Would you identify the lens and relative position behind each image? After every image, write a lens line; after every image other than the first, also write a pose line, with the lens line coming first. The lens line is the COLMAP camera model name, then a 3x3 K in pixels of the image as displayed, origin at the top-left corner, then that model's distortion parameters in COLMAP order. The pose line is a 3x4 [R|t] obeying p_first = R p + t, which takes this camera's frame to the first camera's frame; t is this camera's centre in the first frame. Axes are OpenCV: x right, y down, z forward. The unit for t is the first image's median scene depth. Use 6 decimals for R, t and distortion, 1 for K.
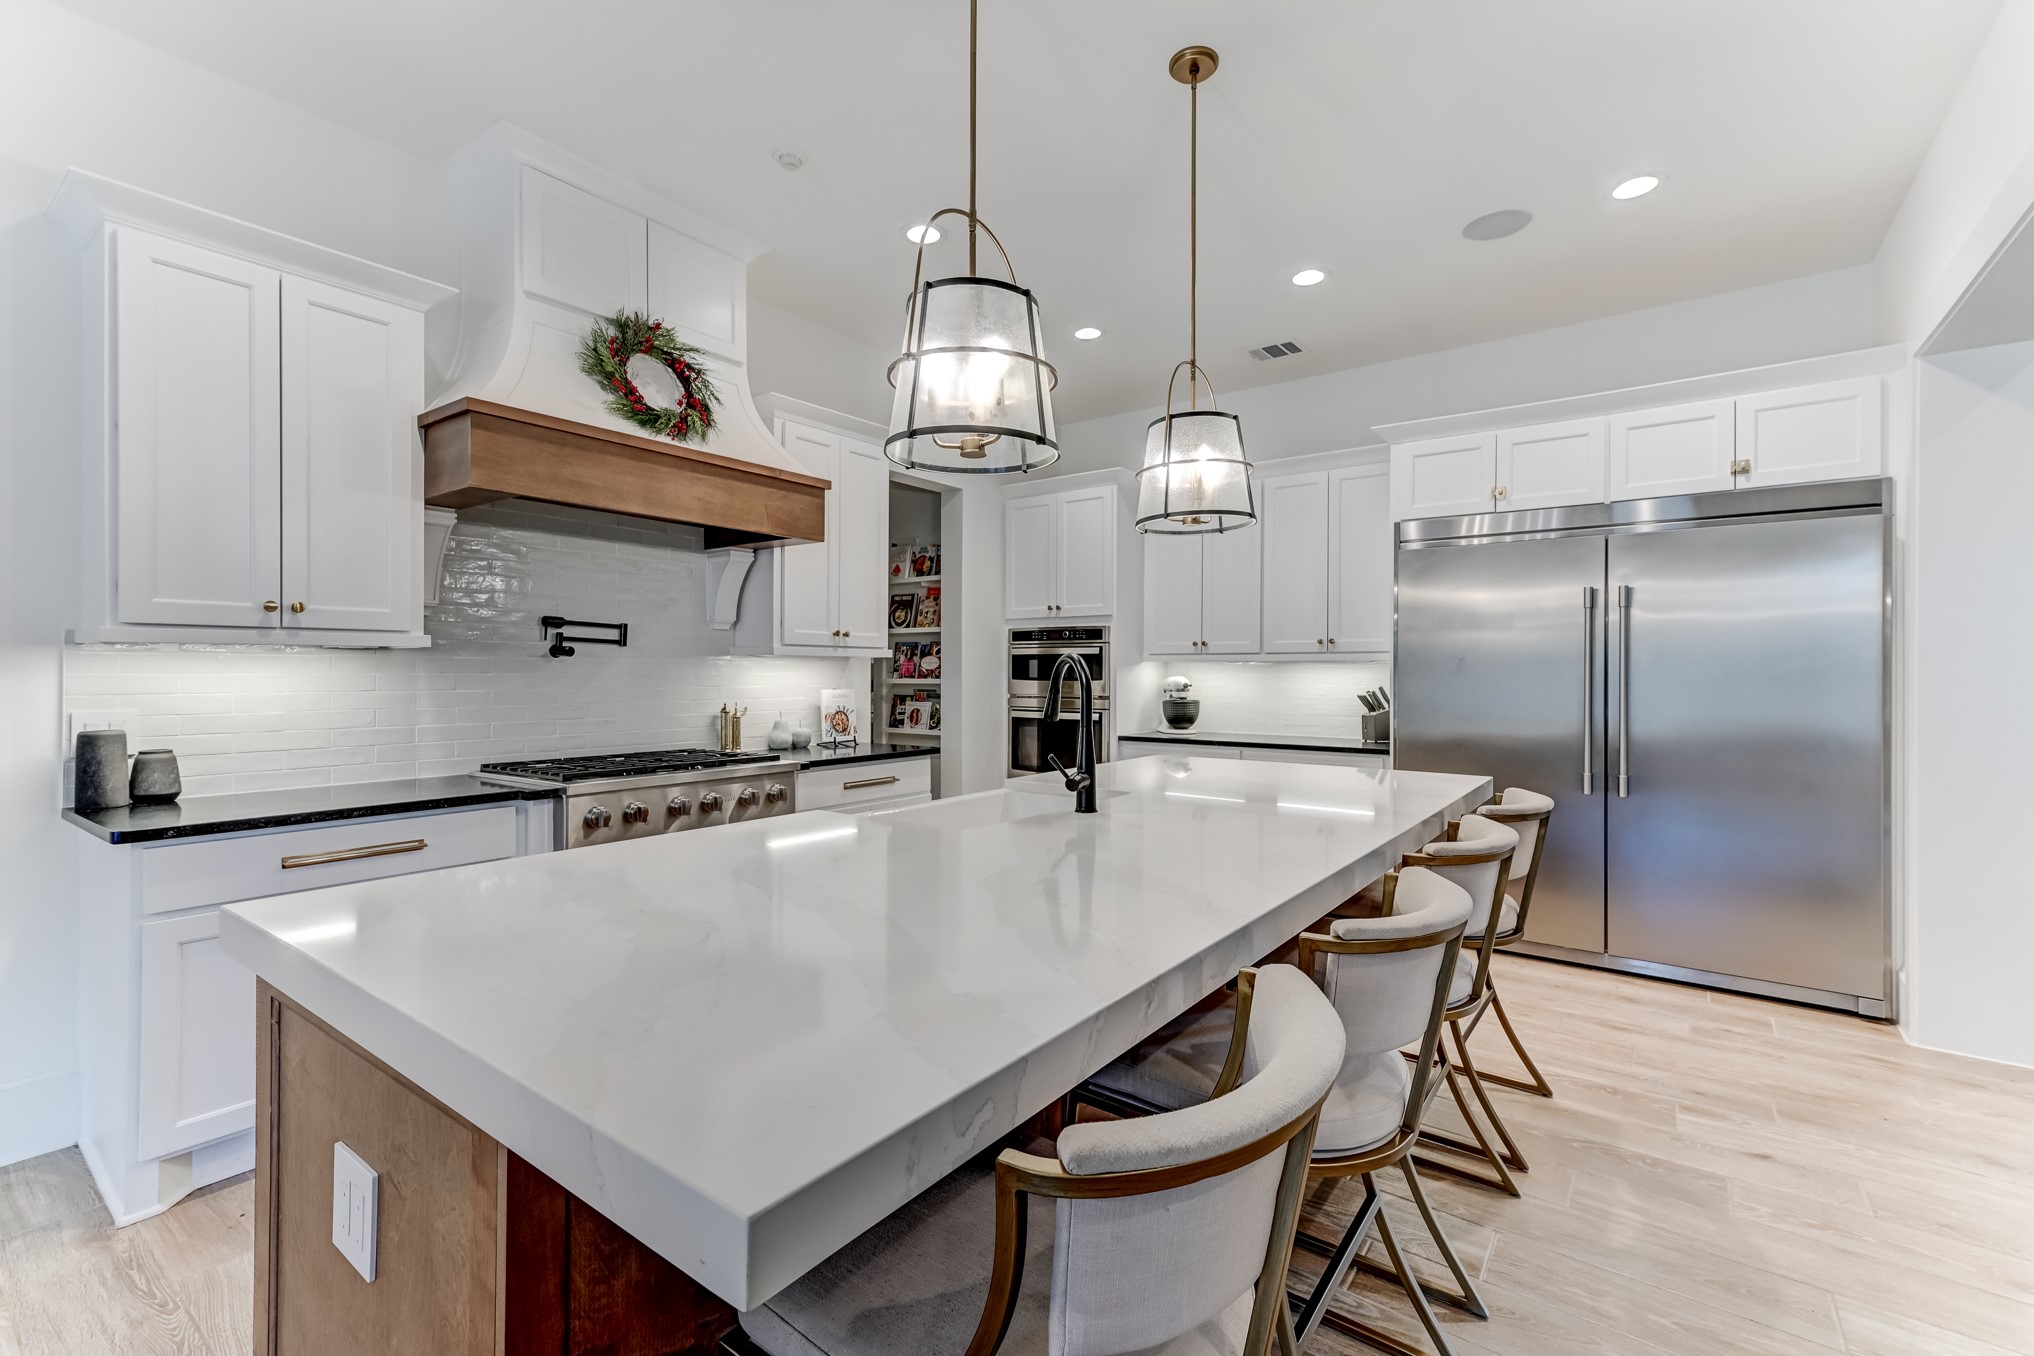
lens RADIAL K [[895.6, 0, 1016.7], [0, 895.6, 668.1], [0, 0, 1]] dist [0.012416, 0.000088]
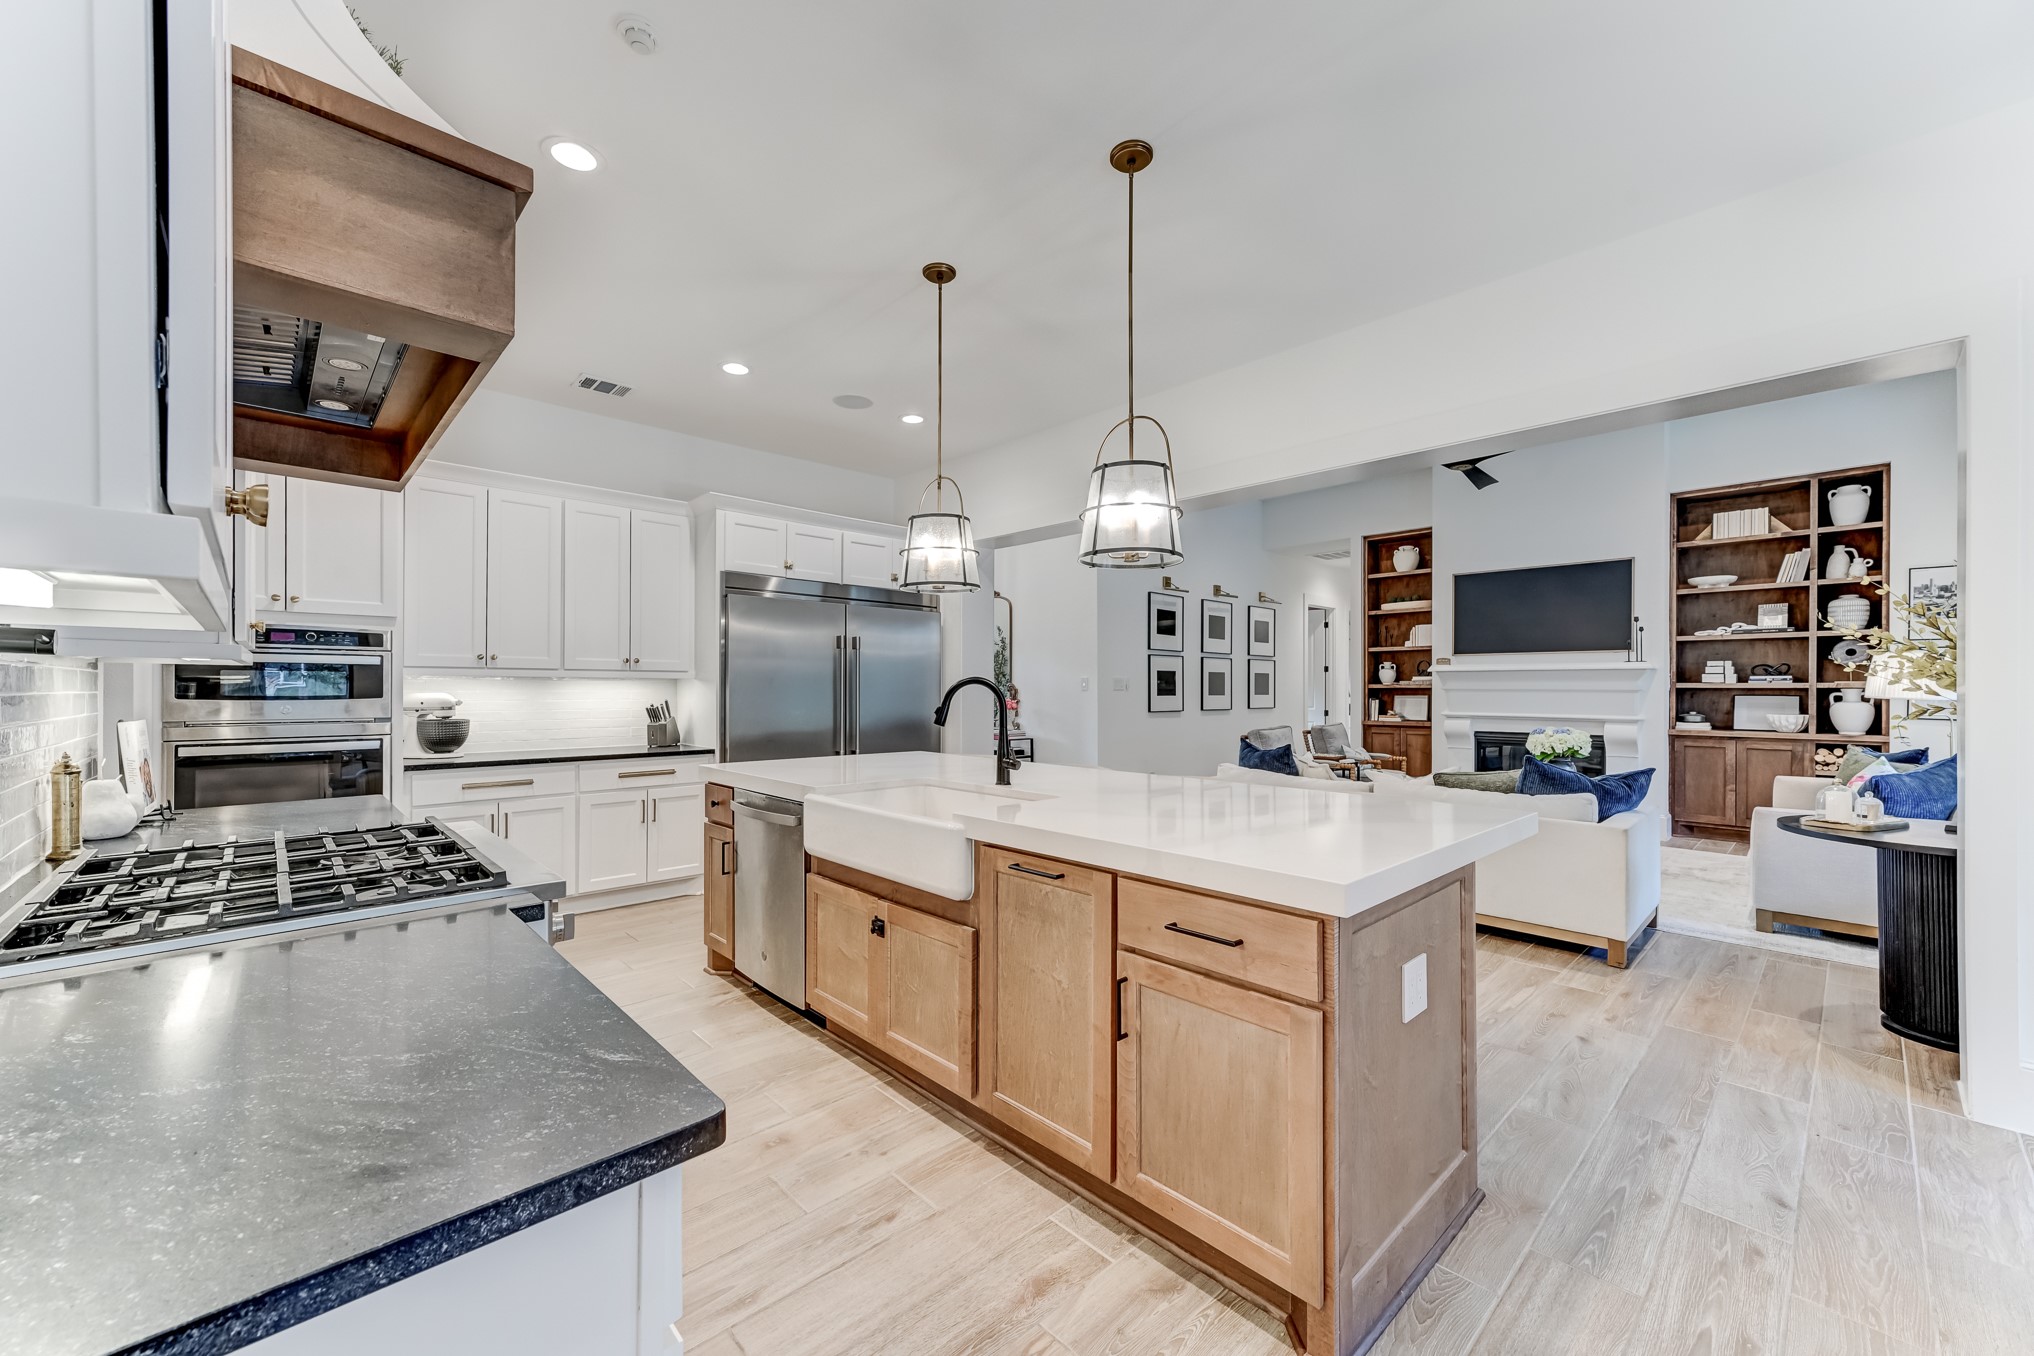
lens RADIAL K [[797.3, 0, 1010.2], [0, 797.3, 688.2], [0, 0, 1]] dist [0.008535, 0.000918]
pose [[0.172470, -0.003152, 0.985010, -0.713173], [-0.005632, 0.999975, 0.004186, -0.001965], [-0.984999, -0.006270, 0.172448, 0.450760]]
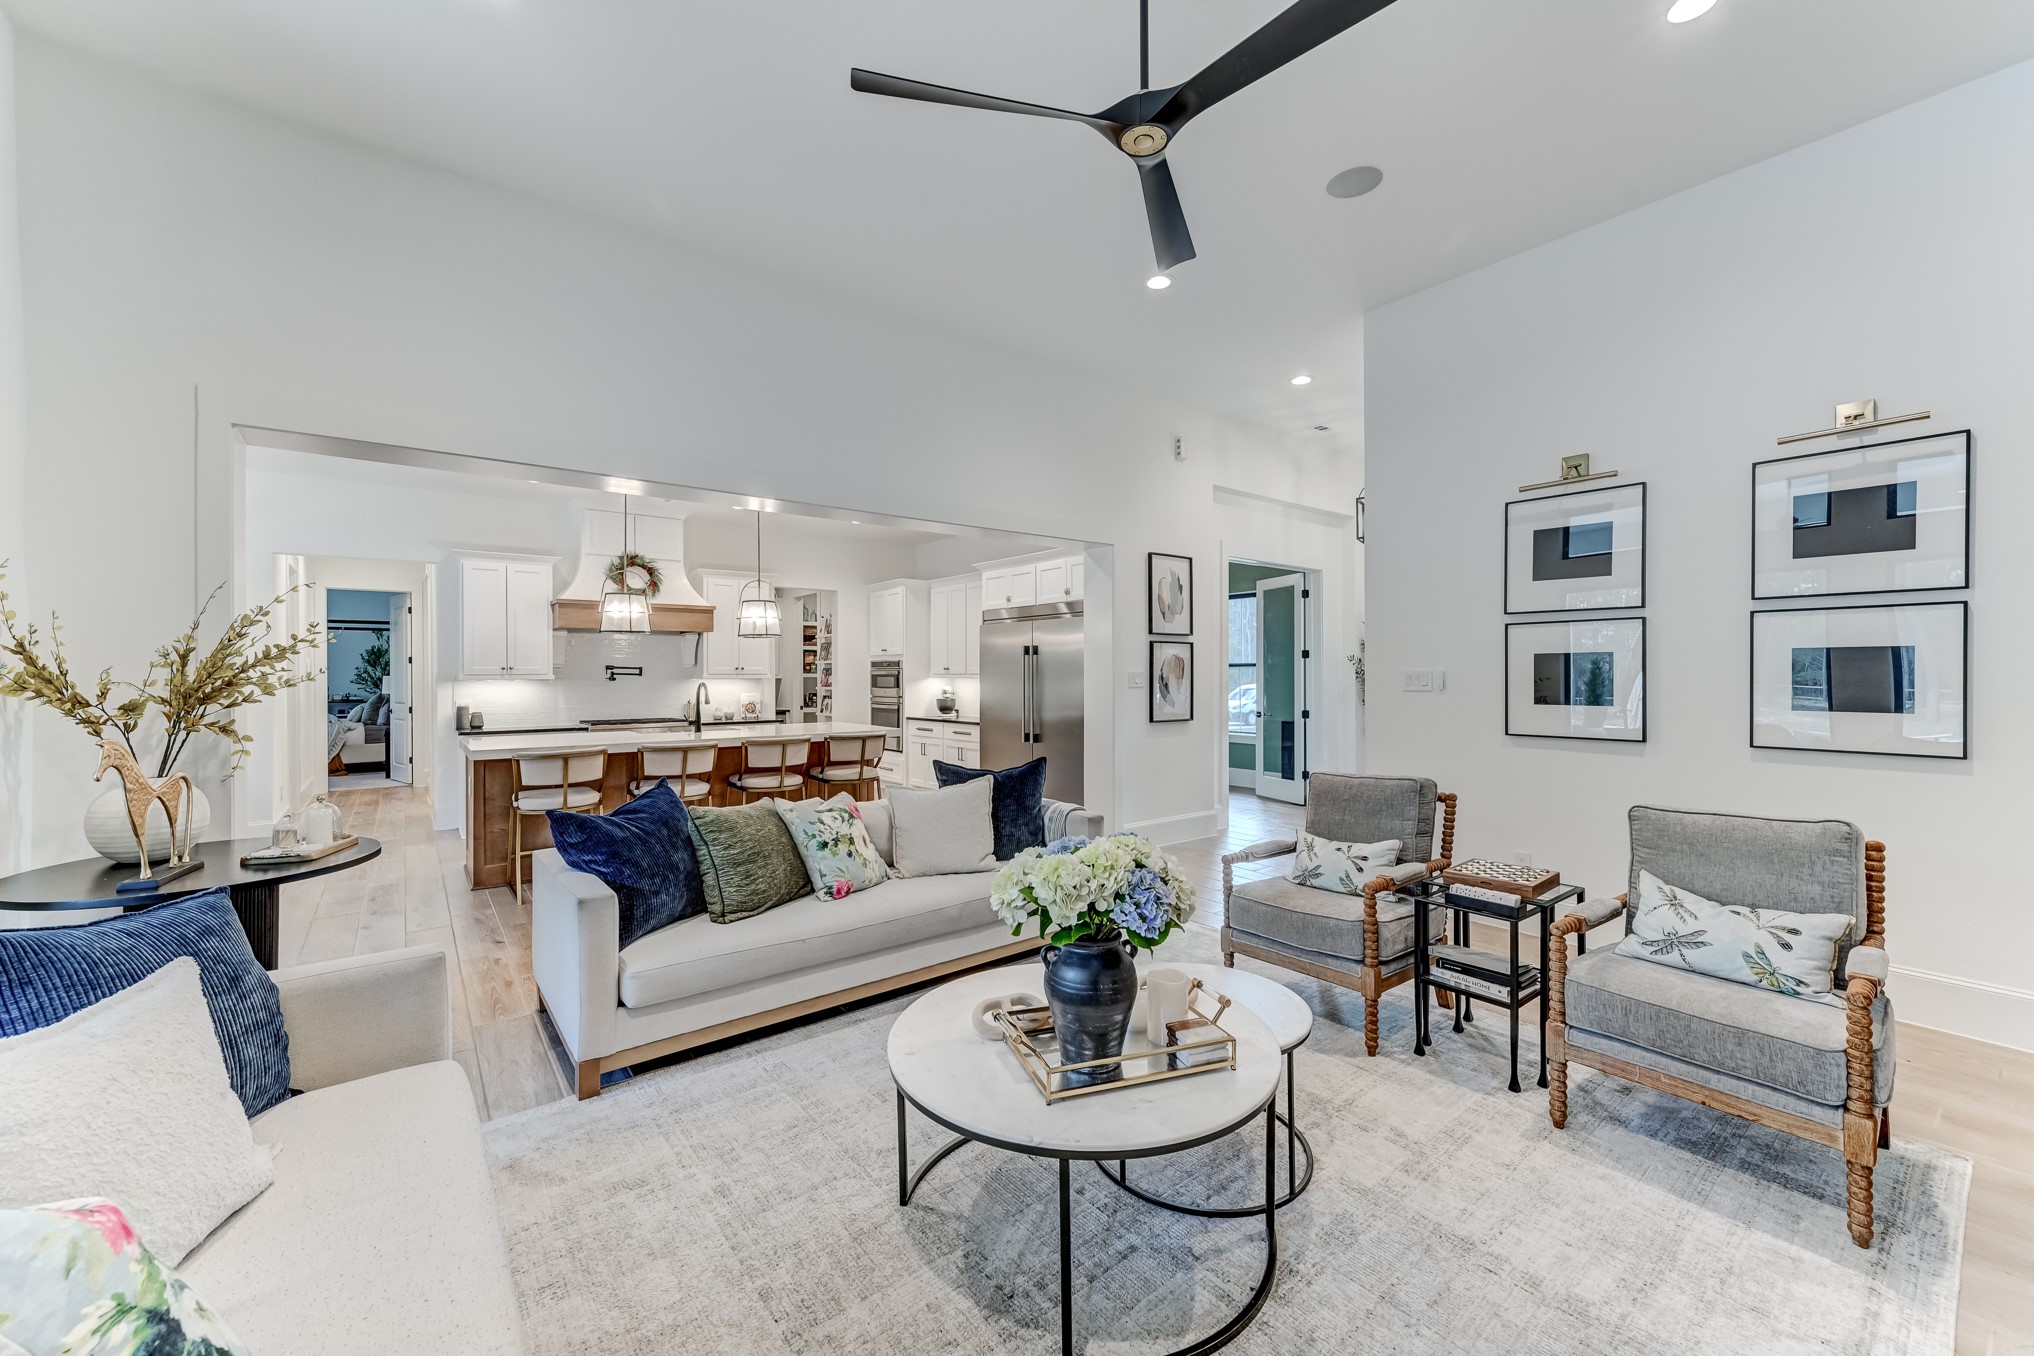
lens RADIAL K [[797.3, 0, 1011.3], [0, 797.3, 663.6], [0, 0, 1]] dist [0.008535, 0.000918]
pose [[0.961552, -0.010938, -0.274405, 1.098844], [0.007420, 0.999876, -0.013855, -0.019039], [0.274523, 0.011287, 0.961514, -0.808820]]
